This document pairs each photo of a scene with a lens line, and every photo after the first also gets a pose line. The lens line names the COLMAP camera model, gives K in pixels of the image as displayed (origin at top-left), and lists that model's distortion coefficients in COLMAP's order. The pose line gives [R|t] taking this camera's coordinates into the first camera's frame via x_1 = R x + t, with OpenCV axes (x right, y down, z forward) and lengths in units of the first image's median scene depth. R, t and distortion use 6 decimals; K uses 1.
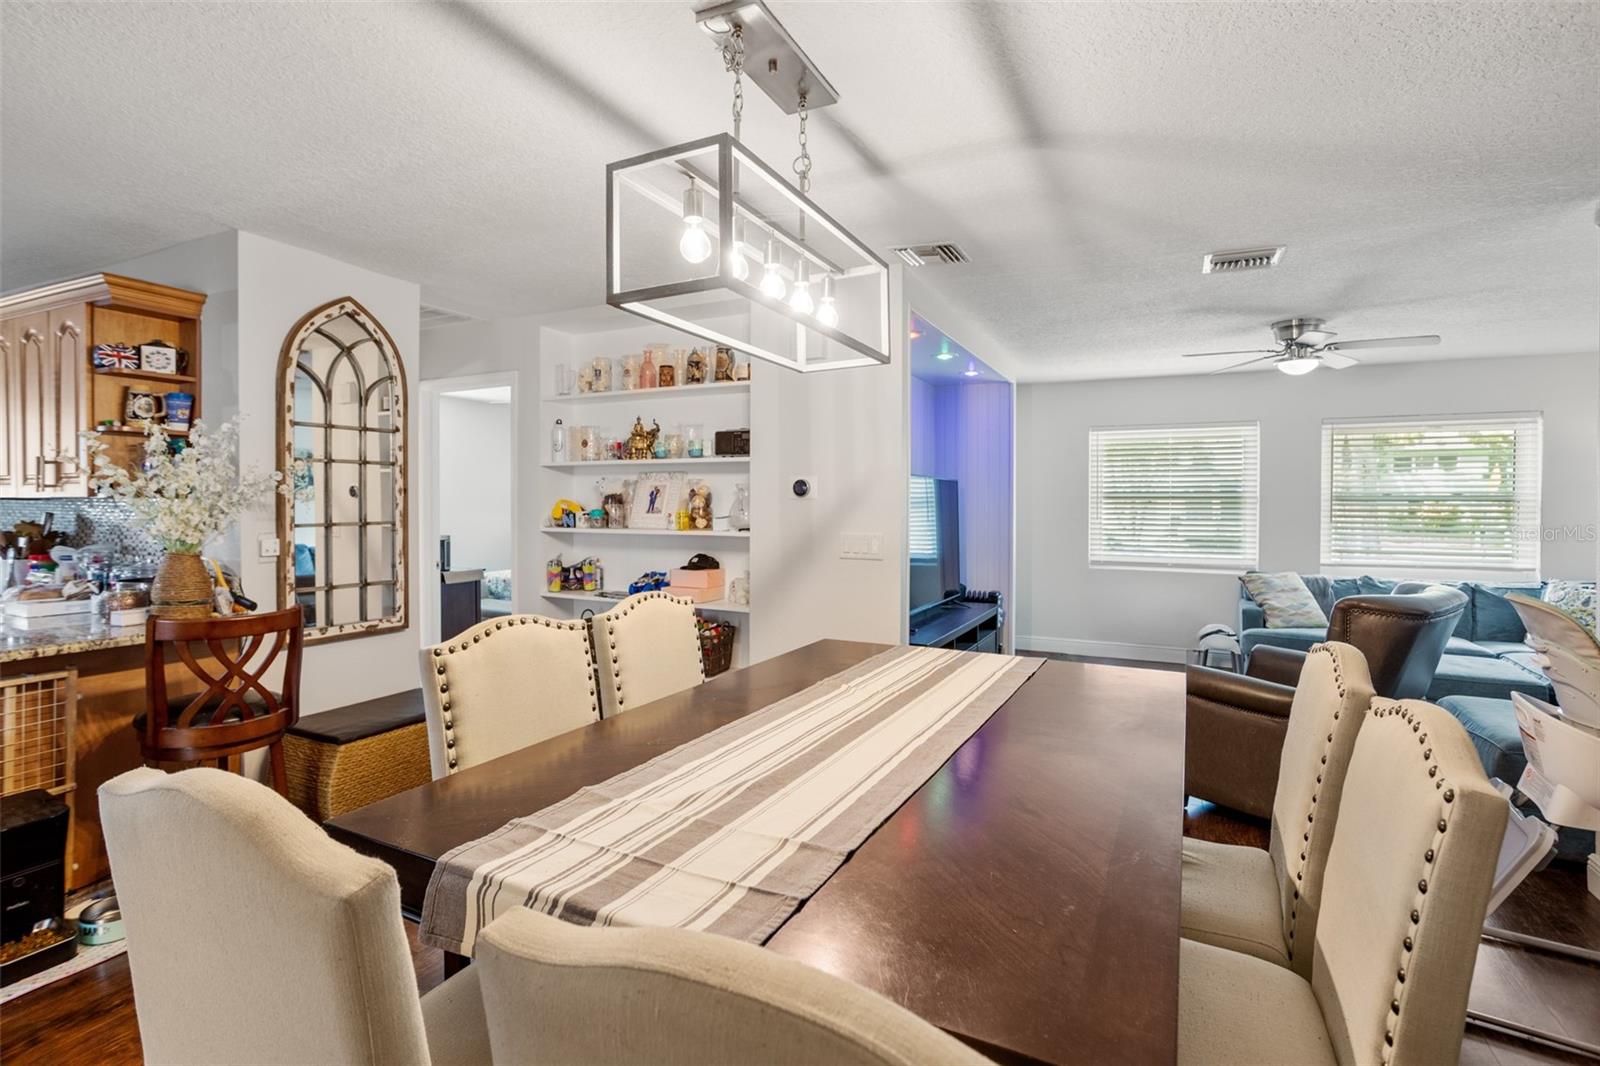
lens RADIAL K [[785.4, 0, 794.3], [0, 785.4, 522.1], [0, 0, 1]] dist [-0.026869, 0.011134]
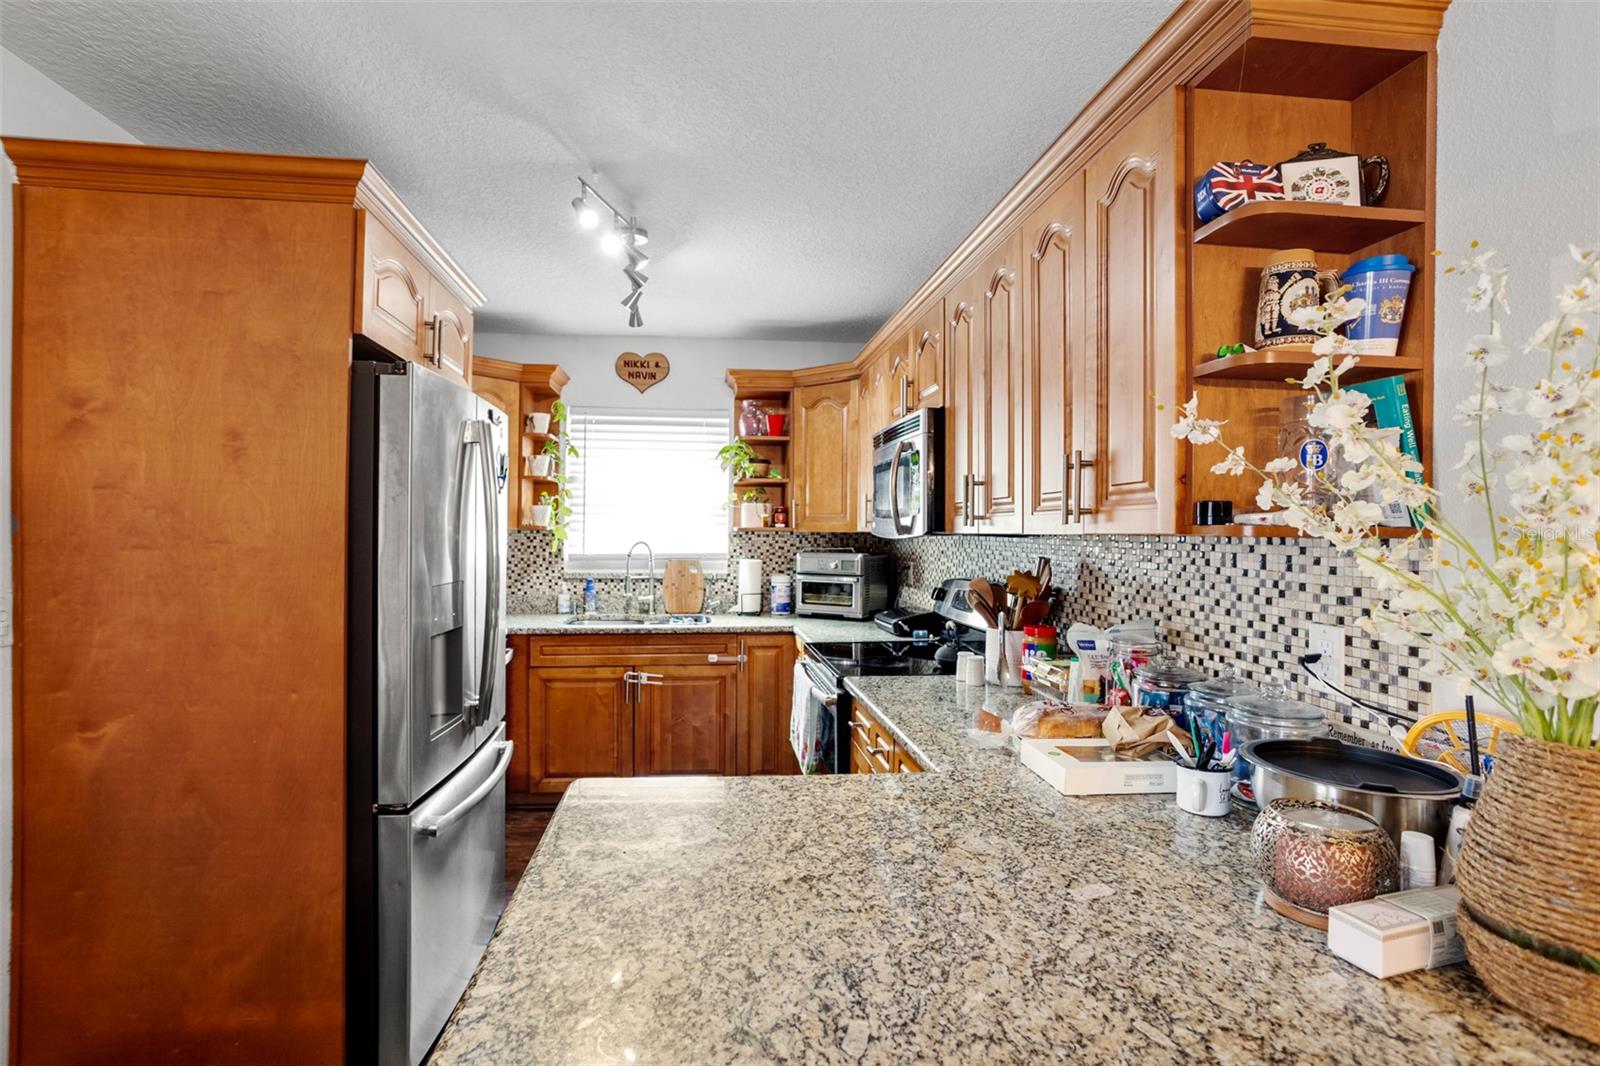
lens RADIAL K [[785.4, 0, 786.1], [0, 785.4, 528.9], [0, 0, 1]] dist [-0.026869, 0.011134]
pose [[0.544318, -0.004871, -0.838865, -0.631196], [-0.023115, 0.999516, -0.020803, -0.020200], [0.838560, 0.030714, 0.543943, 0.552711]]
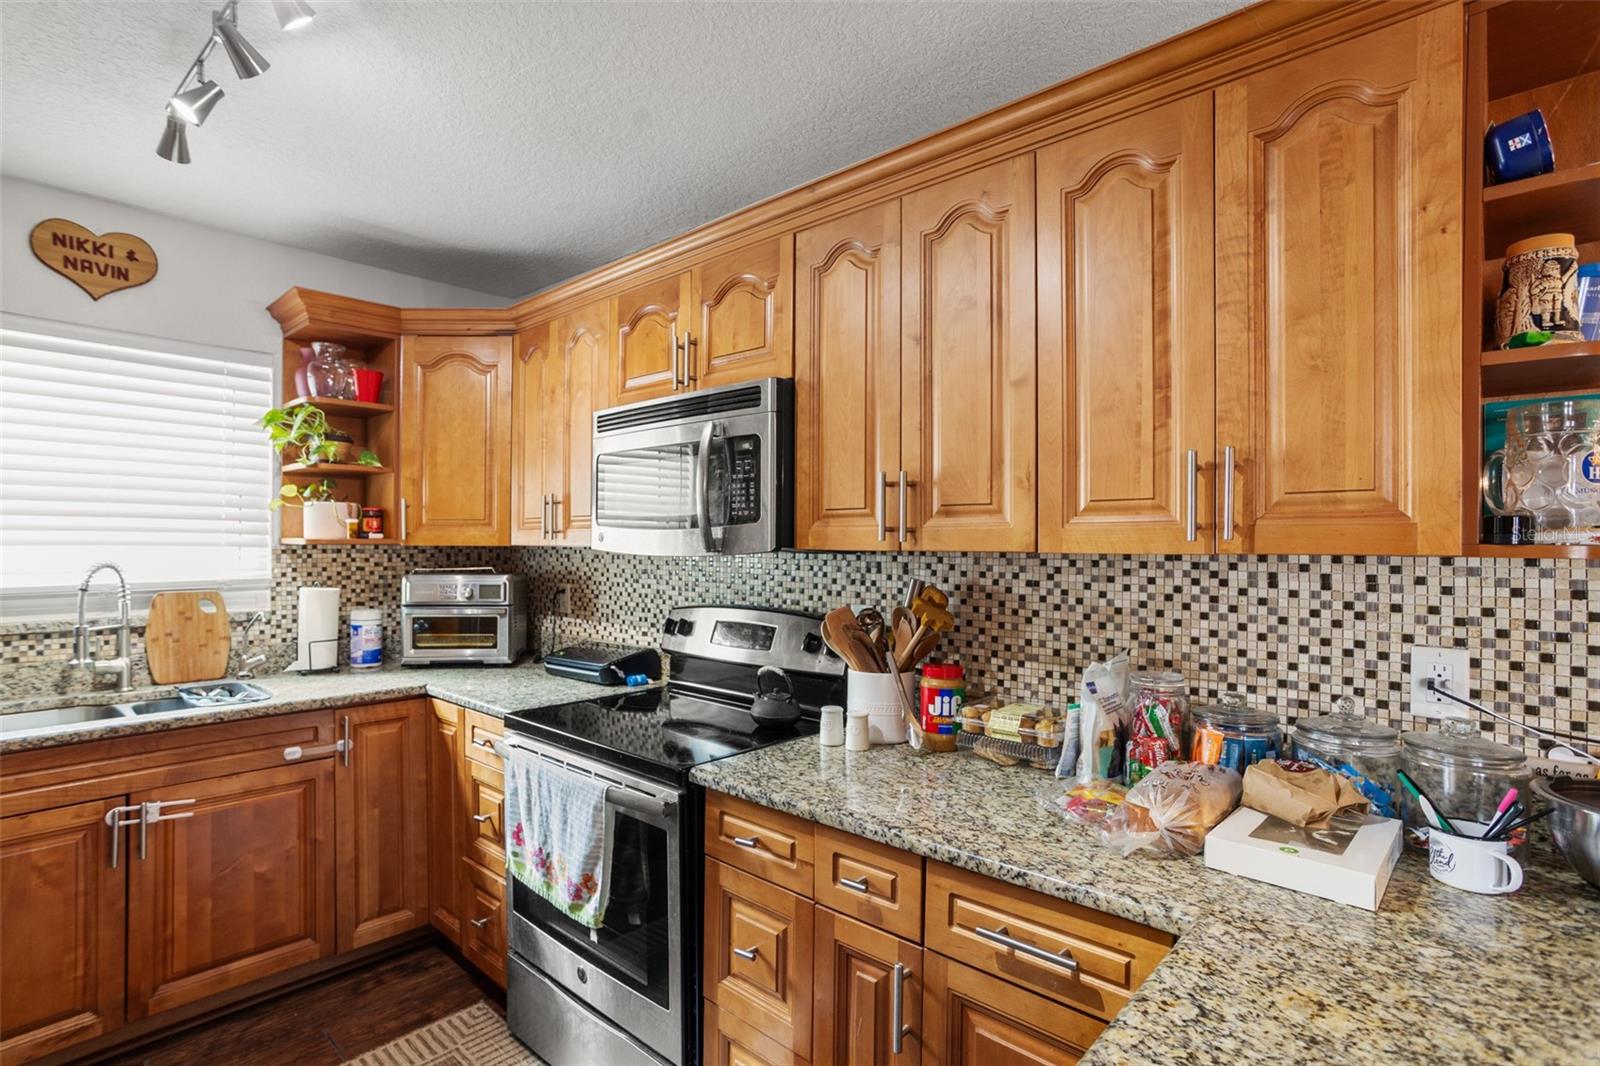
lens RADIAL K [[785.4, 0, 806.4], [0, 785.4, 542.8], [0, 0, 1]] dist [-0.026869, 0.011134]
pose [[0.960172, -0.001345, -0.279408, -1.034238], [-0.006197, 0.999640, -0.026110, -0.025492], [0.279342, 0.026802, 0.959817, 0.551022]]
